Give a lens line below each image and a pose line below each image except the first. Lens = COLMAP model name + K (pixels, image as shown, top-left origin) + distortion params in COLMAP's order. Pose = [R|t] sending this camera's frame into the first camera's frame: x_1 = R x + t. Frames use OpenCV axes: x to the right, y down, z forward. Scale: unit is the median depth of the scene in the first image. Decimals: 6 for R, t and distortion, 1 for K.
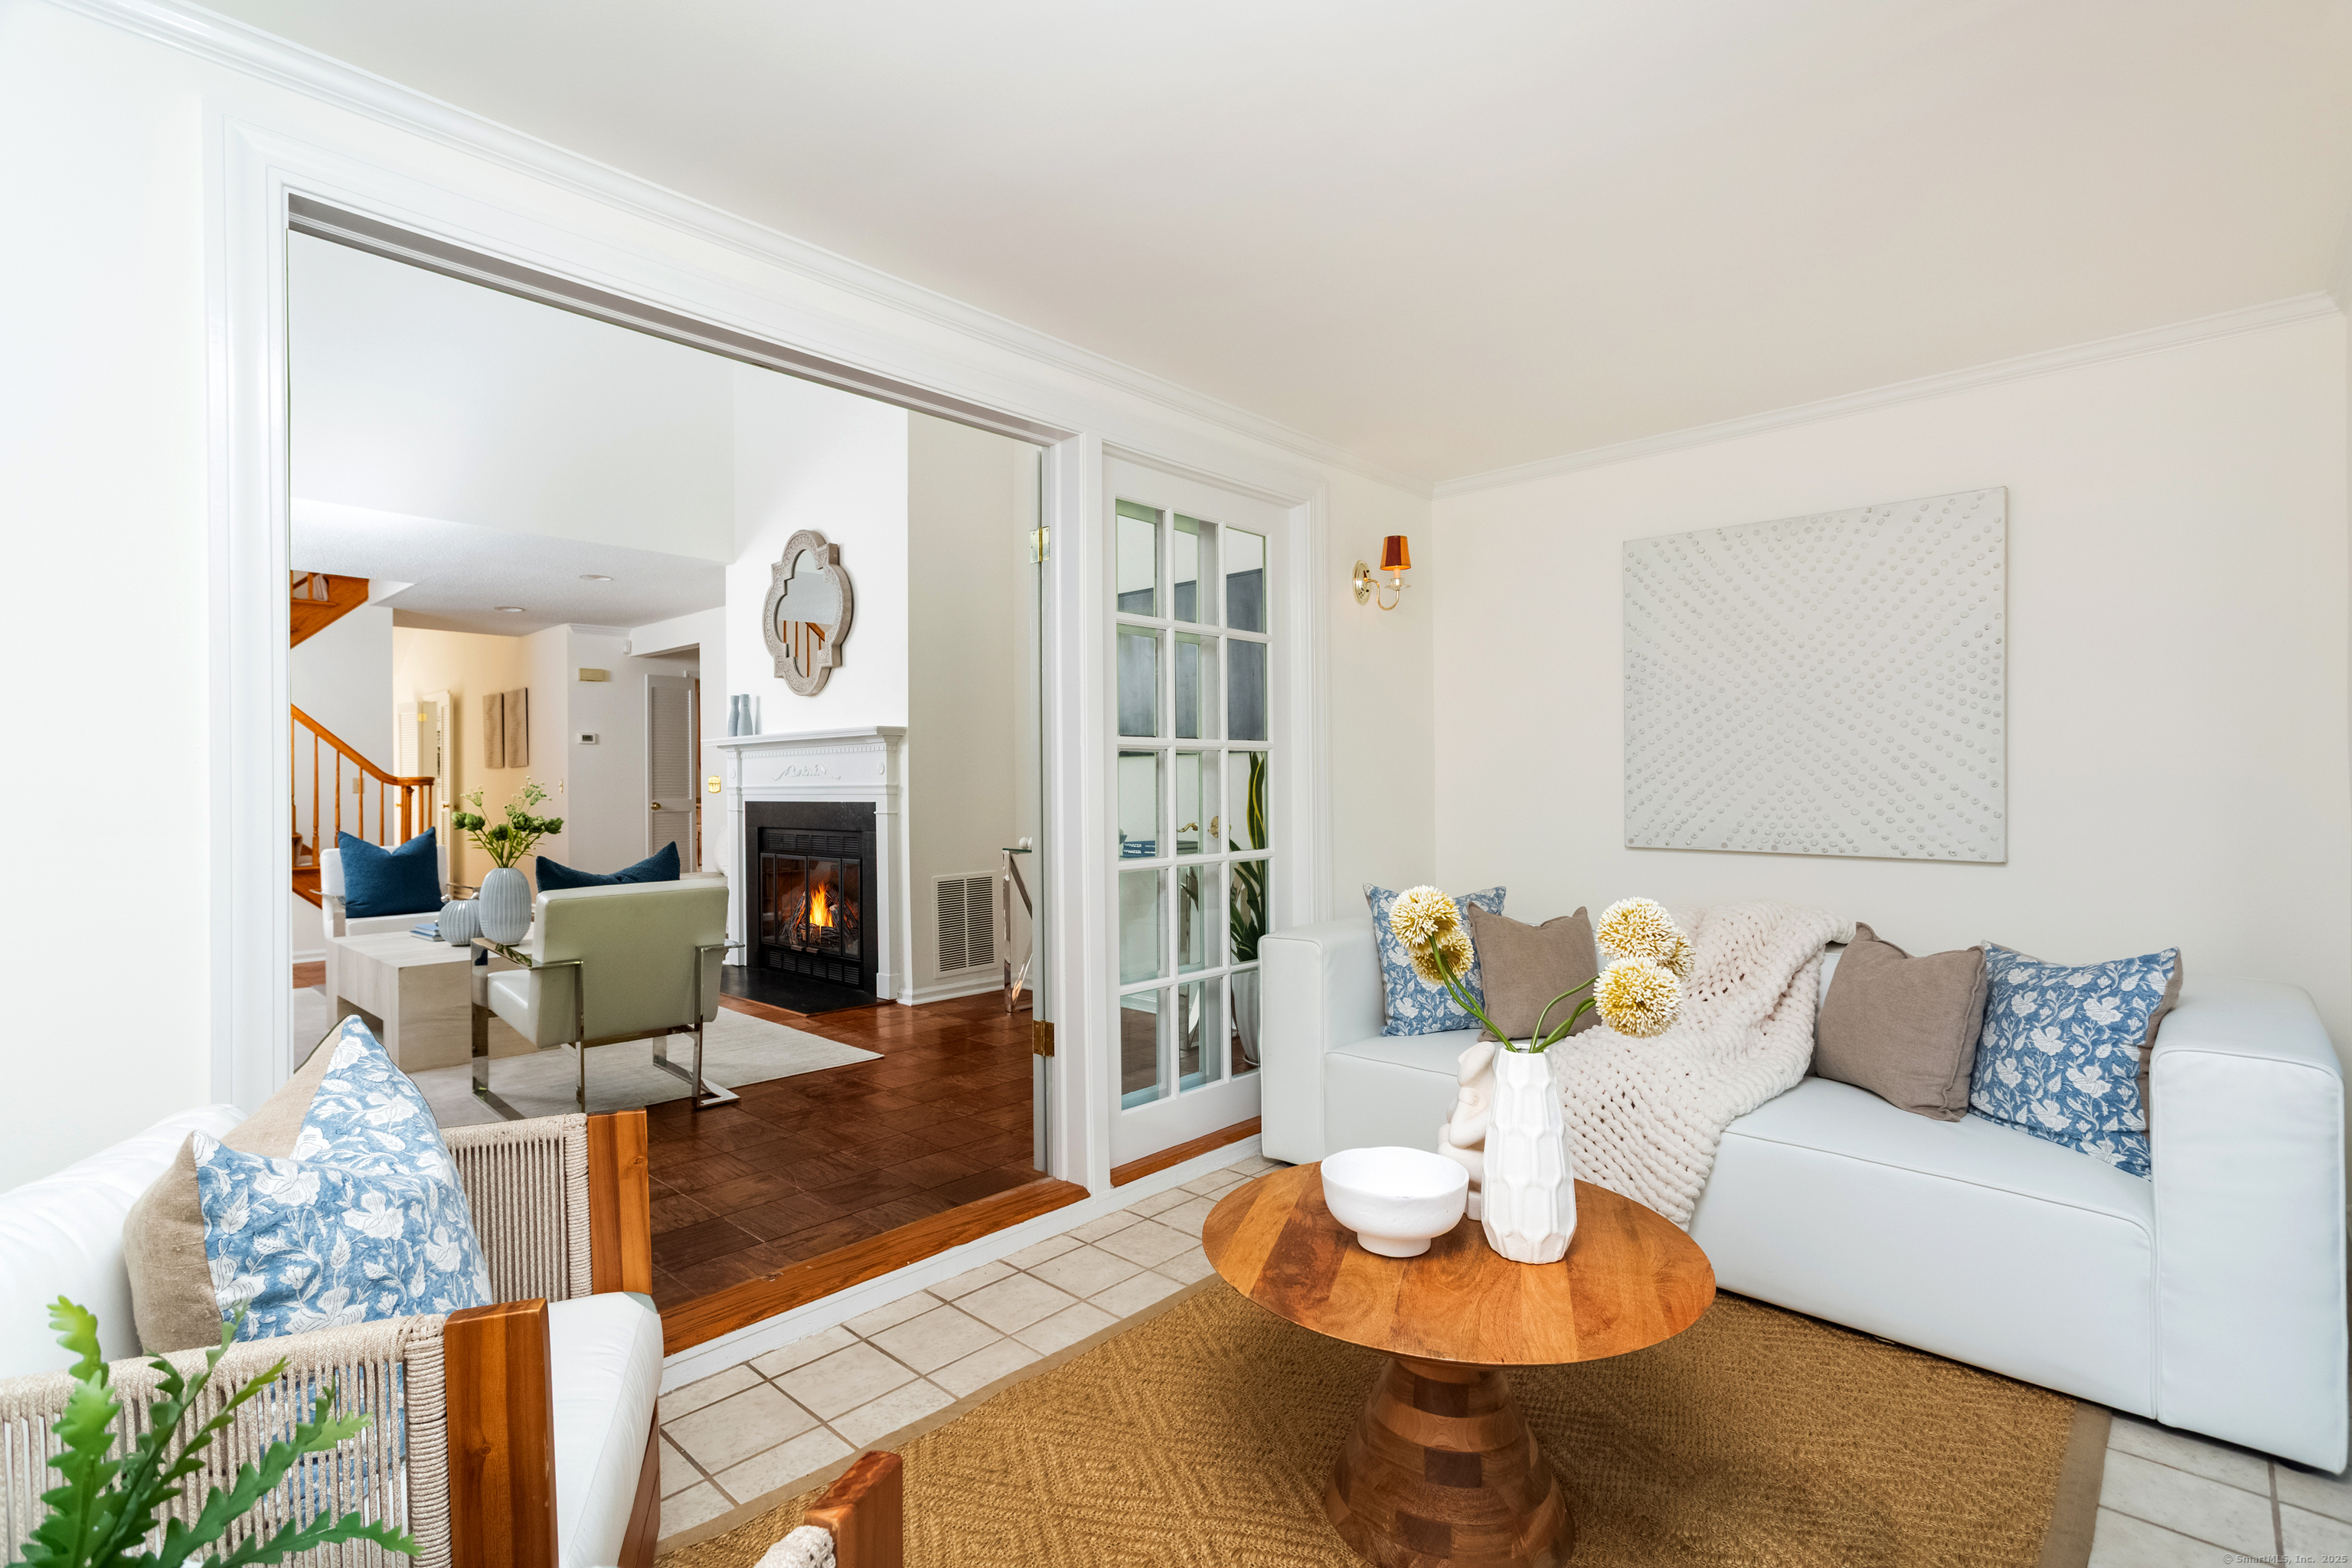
lens RADIAL K [[1105.8, 0, 1169.2], [0, 1105.8, 791.0], [0, 0, 1]] dist [0.006598, 0.001800]
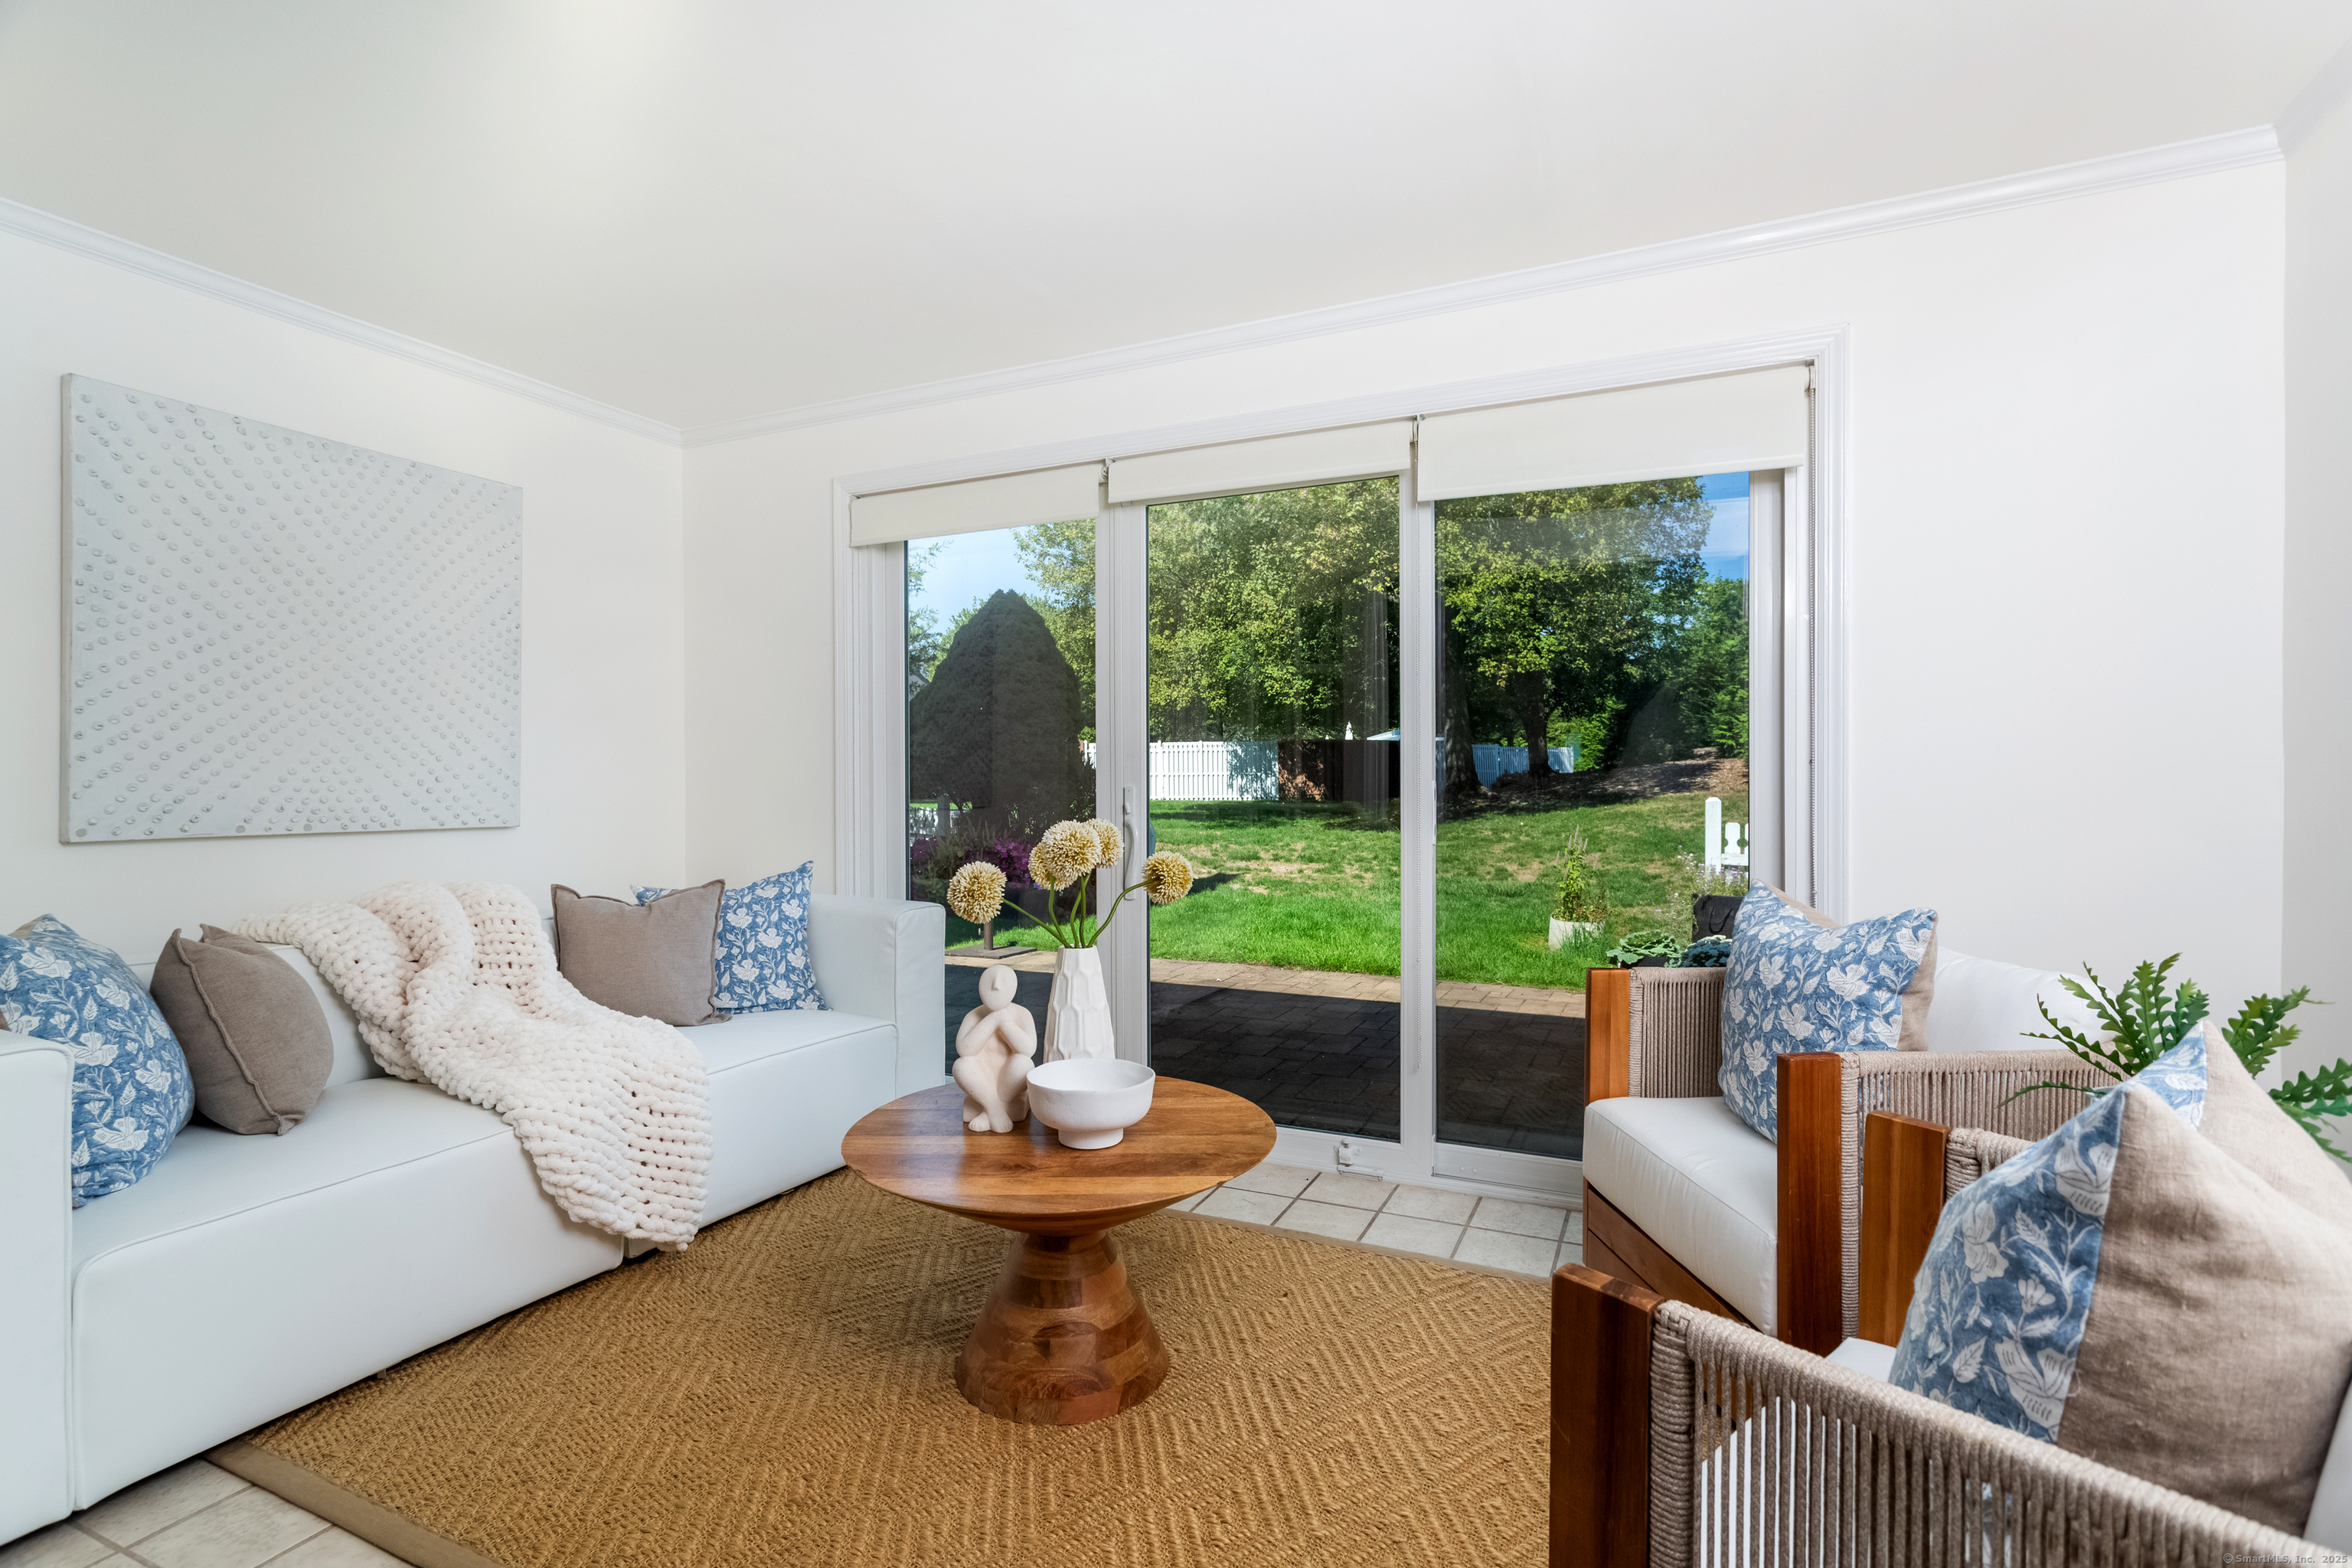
lens RADIAL K [[1105.8, 0, 1170.4], [0, 1105.8, 781.6], [0, 0, 1]] dist [0.006598, 0.001800]
pose [[-0.300029, 0.004855, 0.953918, -0.457090], [0.014010, 0.999902, -0.000682, 0.027157], [-0.953827, 0.013160, -0.300067, 0.651678]]
